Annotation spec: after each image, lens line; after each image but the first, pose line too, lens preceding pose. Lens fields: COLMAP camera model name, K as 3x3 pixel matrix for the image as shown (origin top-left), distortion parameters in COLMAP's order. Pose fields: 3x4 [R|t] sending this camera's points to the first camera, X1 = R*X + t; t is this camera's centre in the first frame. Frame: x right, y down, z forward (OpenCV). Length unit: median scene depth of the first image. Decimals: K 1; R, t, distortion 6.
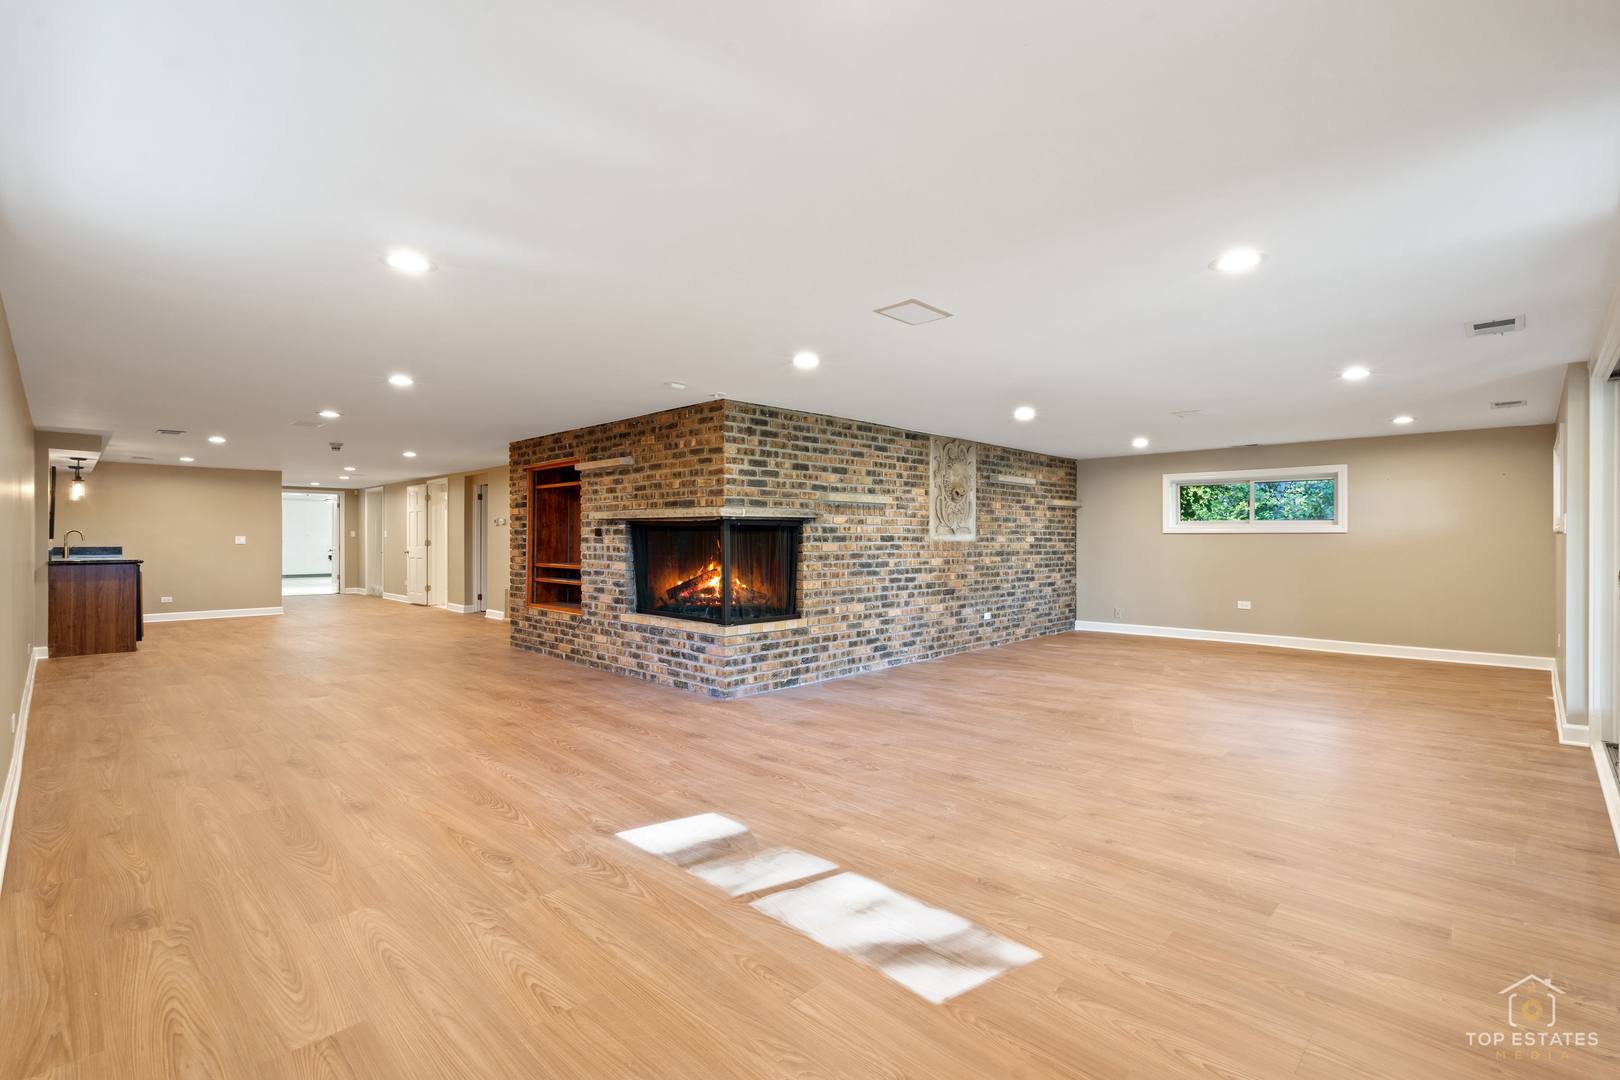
lens RADIAL K [[737.6, 0, 813.2], [0, 737.6, 532.6], [0, 0, 1]] dist [0.000274, 0.000053]
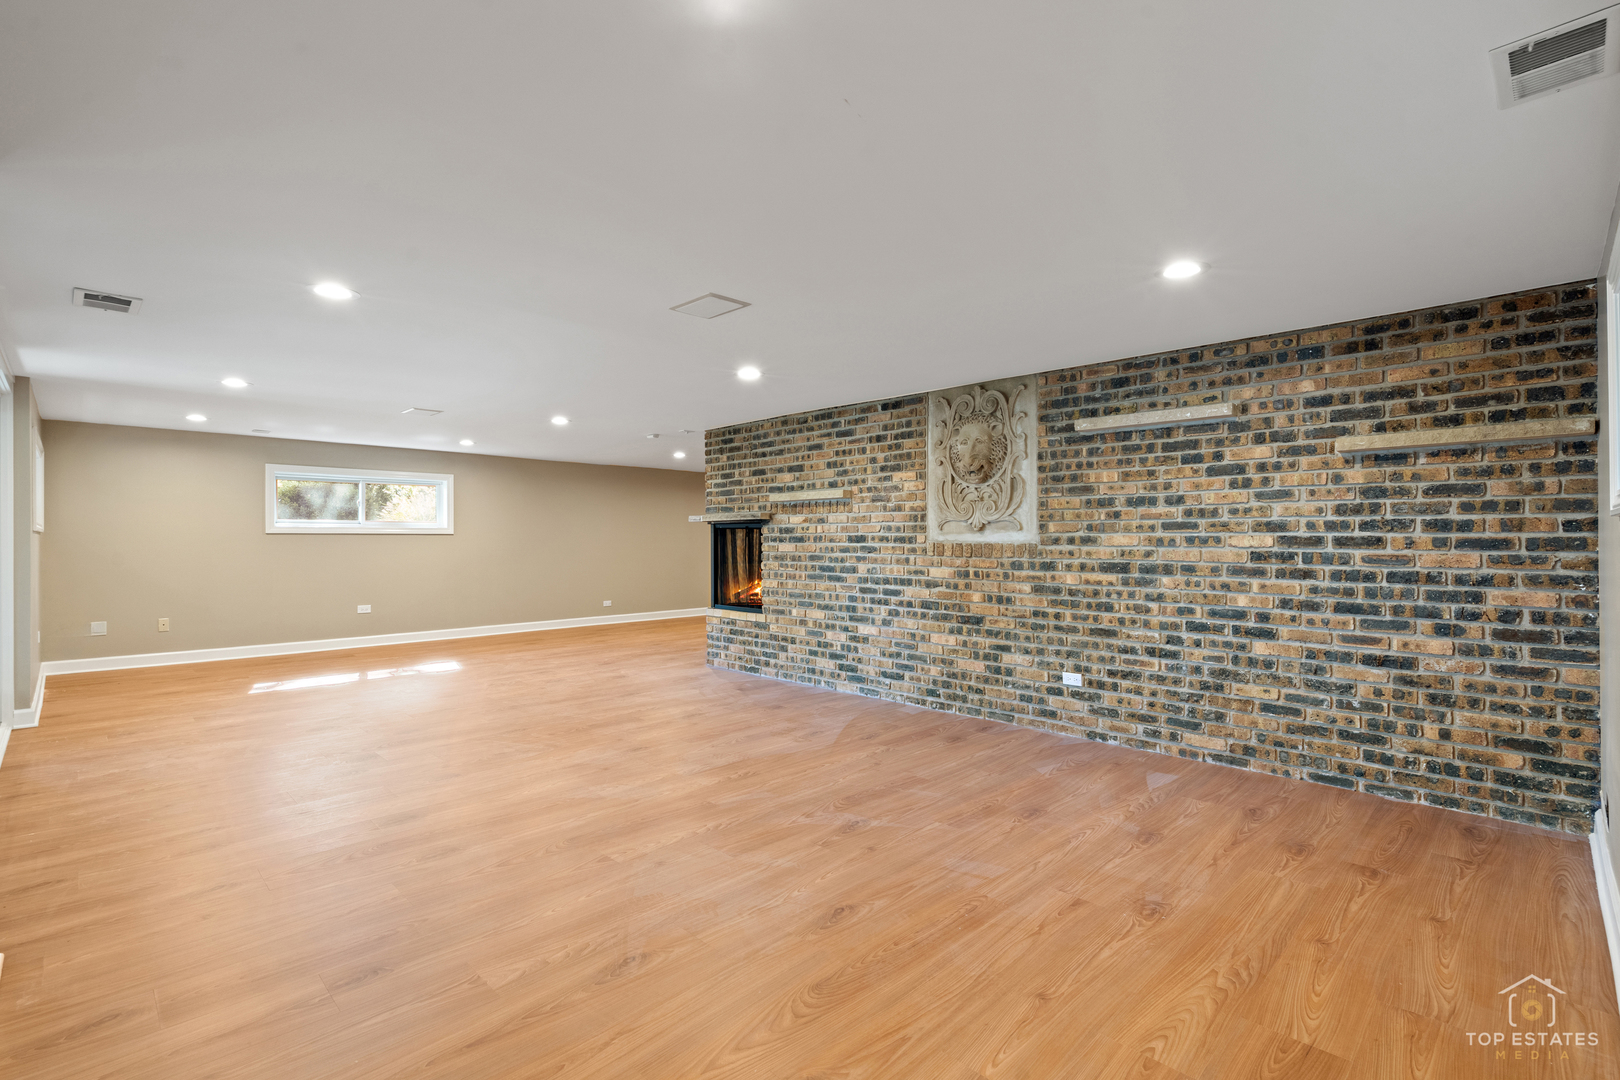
lens RADIAL K [[737.6, 0, 813.2], [0, 737.6, 532.6], [0, 0, 1]] dist [0.000274, 0.000053]
pose [[-0.005381, -0.007729, -0.999956, 0.929855], [0.009336, 0.999926, -0.007779, 0.006830], [0.999942, -0.009377, -0.005309, 0.953589]]
